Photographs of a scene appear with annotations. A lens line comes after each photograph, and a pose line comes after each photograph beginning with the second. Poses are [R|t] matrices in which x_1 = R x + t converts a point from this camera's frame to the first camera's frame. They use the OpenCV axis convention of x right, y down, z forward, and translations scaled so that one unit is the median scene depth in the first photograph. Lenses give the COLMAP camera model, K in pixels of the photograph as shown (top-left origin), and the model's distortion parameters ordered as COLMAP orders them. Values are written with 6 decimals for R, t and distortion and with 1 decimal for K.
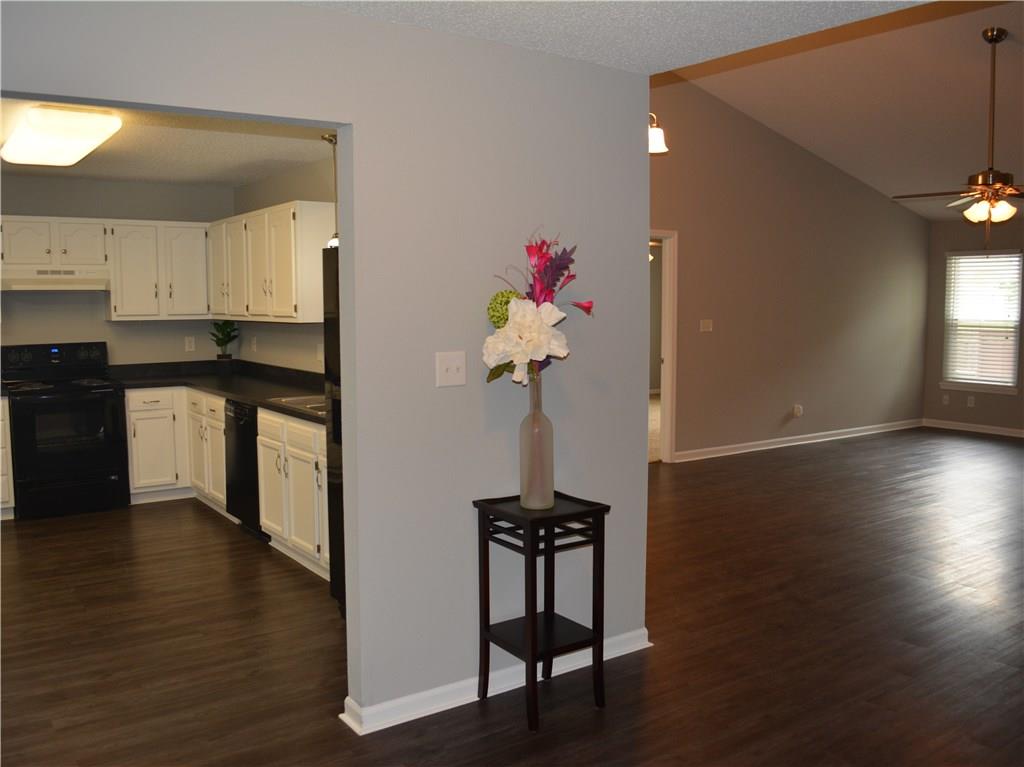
lens RADIAL K [[895.6, 0, 512.0], [0, 895.6, 383.5], [0, 0, 1]] dist [-0.088439, 0.019705]
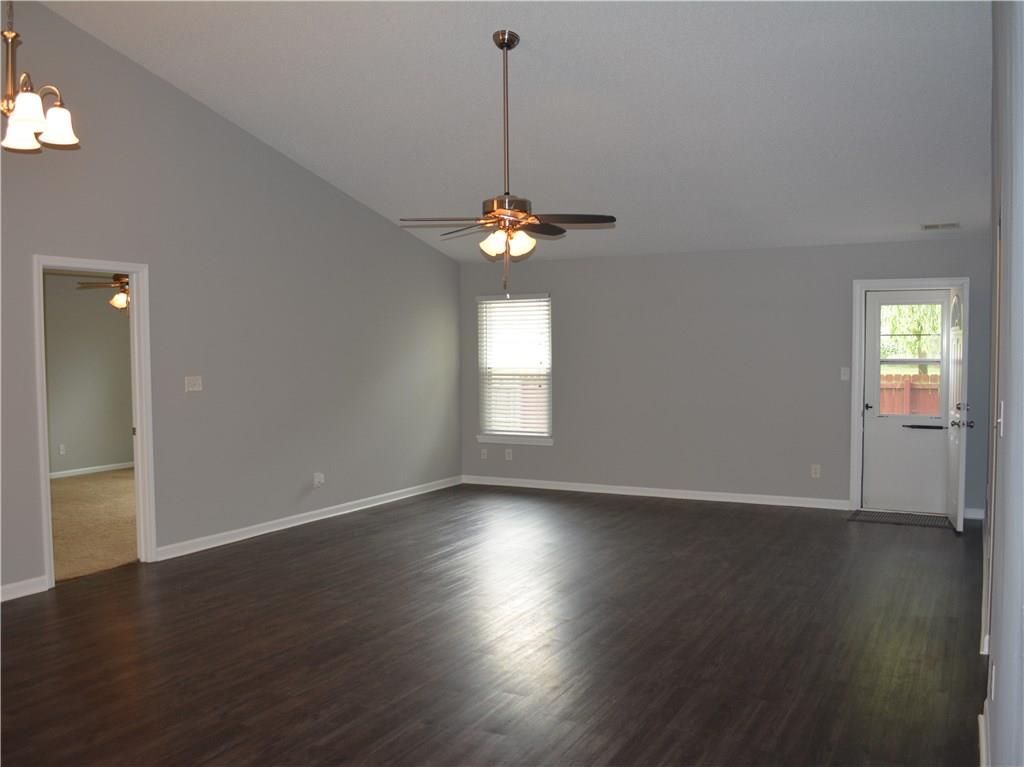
lens RADIAL K [[895.6, 0, 512.0], [0, 895.6, 383.5], [0, 0, 1]] dist [-0.088439, 0.019705]
pose [[0.889849, -0.026290, 0.455496, 0.112756], [0.051890, 0.997692, -0.043787, -0.016430], [-0.453294, 0.062599, 0.889160, 0.171163]]
